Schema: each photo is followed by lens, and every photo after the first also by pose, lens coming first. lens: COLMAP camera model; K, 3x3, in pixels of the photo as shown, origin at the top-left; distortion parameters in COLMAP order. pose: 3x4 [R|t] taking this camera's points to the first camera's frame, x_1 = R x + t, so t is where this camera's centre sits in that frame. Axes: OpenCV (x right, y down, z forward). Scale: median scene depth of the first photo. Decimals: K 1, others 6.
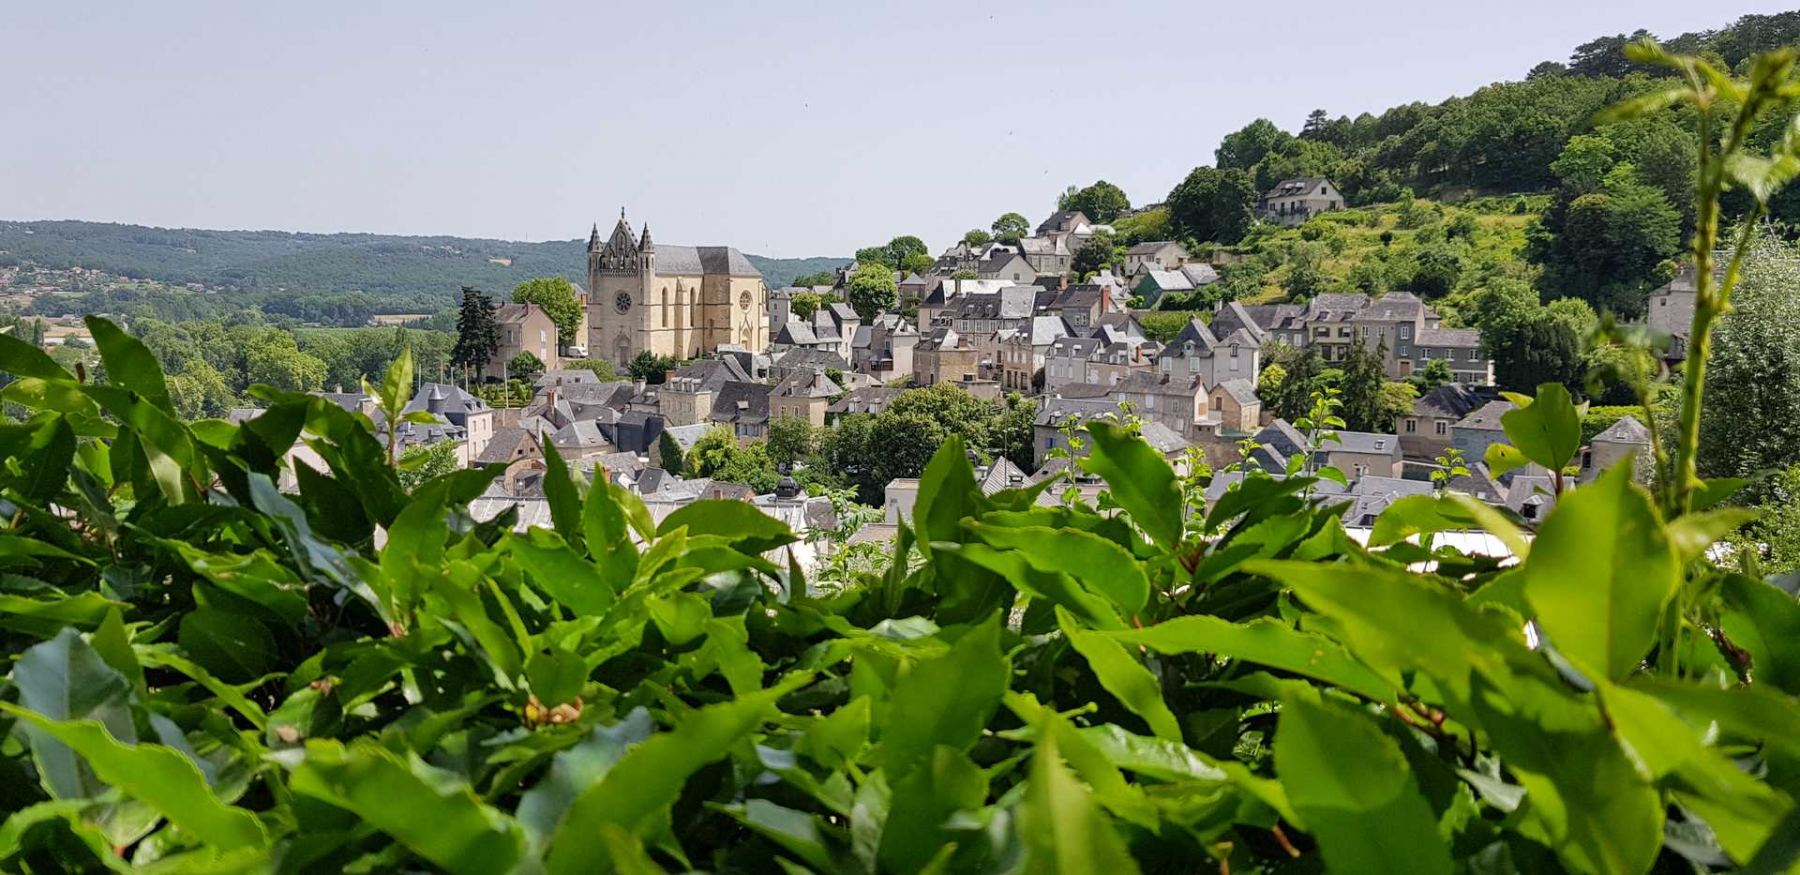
lens RADIAL K [[1333.4, 0, 900.6], [0, 1333.4, 427.6], [0, 0, 1]] dist [0.007278, -0.026255]
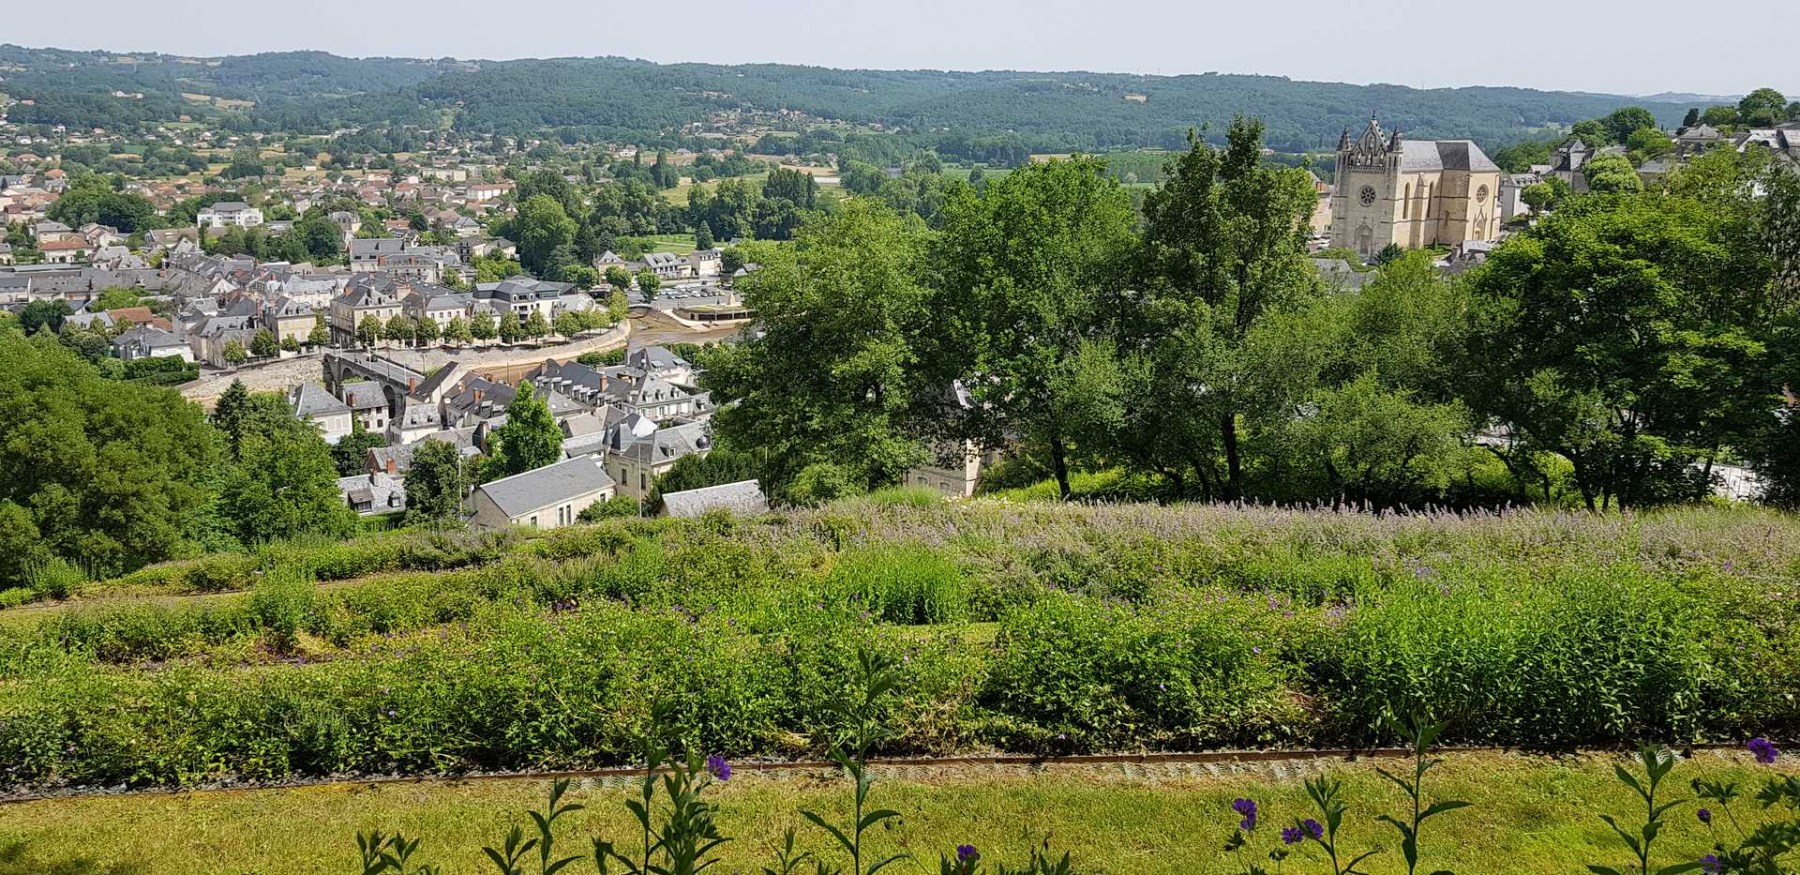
lens RADIAL K [[1333.4, 0, 888.4], [0, 1333.4, 395.9], [0, 0, 1]] dist [0.007278, -0.026255]
pose [[0.896421, 0.085777, -0.434823, -0.064057], [-0.041486, 0.993025, 0.110367, -0.032514], [0.441257, -0.080897, 0.893727, -0.188600]]
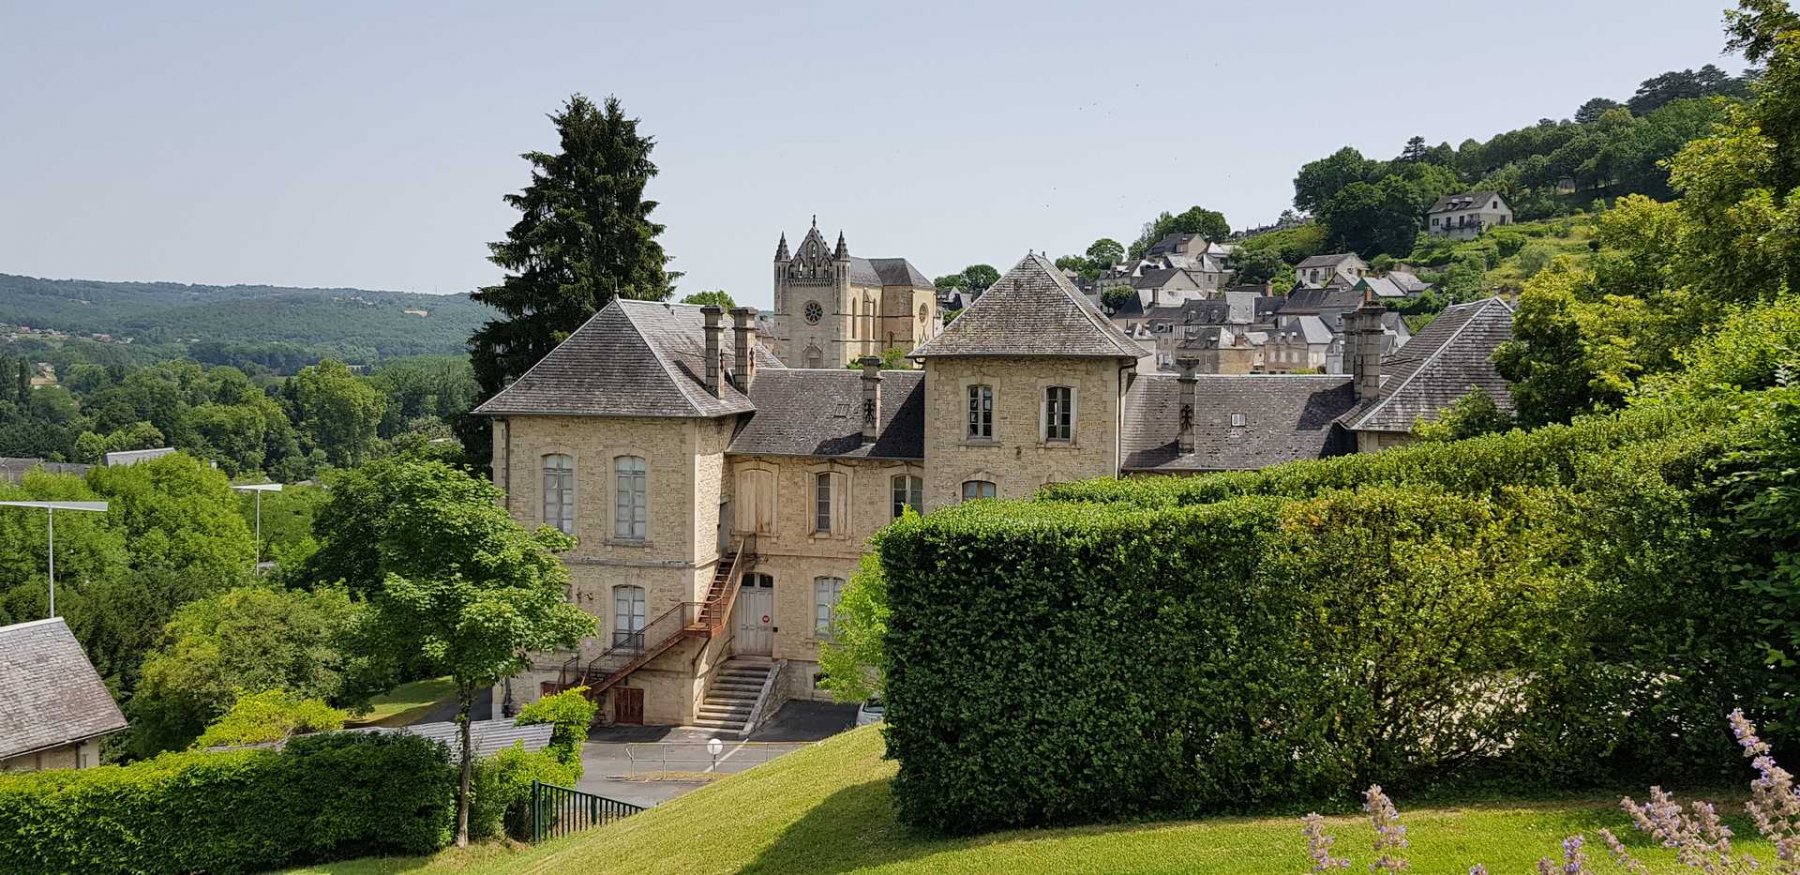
lens RADIAL K [[1333.4, 0, 899.3], [0, 1333.4, 435.5], [0, 0, 1]] dist [0.007278, -0.026255]
pose [[0.997319, -0.006332, 0.072908, -0.207969], [0.008879, 0.999360, -0.034662, 0.028921], [-0.072642, 0.035216, 0.996736, 0.024769]]
